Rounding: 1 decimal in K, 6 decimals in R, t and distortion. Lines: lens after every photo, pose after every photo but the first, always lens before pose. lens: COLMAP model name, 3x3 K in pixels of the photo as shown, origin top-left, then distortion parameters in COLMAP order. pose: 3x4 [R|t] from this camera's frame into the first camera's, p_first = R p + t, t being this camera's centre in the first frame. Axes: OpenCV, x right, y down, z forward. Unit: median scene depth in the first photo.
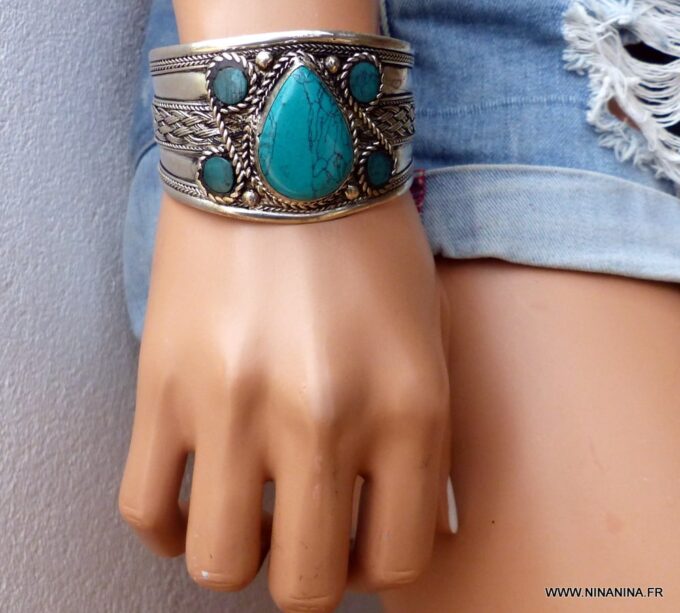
lens RADIAL K [[869.4, 0, 343.1], [0, 869.4, 269.2], [0, 0, 1]] dist [-0.001306, -0.017463]
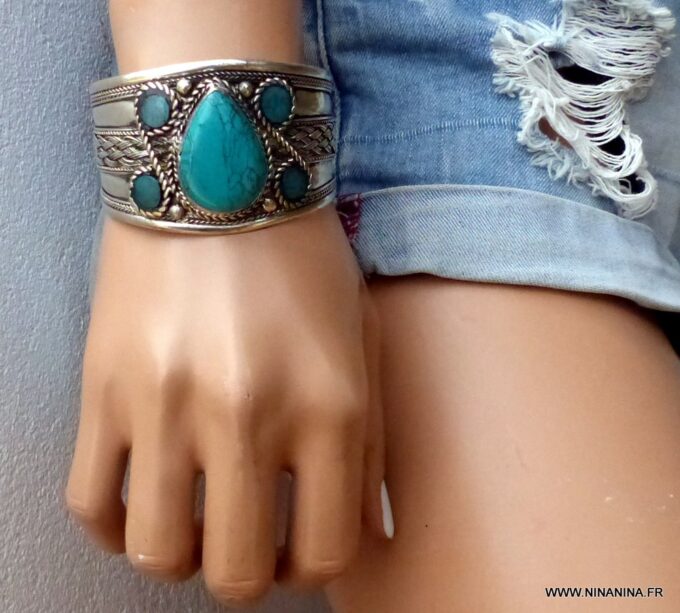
lens RADIAL K [[970.1, 0, 289.6], [0, 970.1, 306.3], [0, 0, 1]] dist [-0.001444, 0.000430]
pose [[0.996437, -0.019838, -0.081971, 0.133571], [0.016401, 0.998967, -0.042383, 0.091643], [0.082727, 0.040887, 0.995733, -0.211399]]
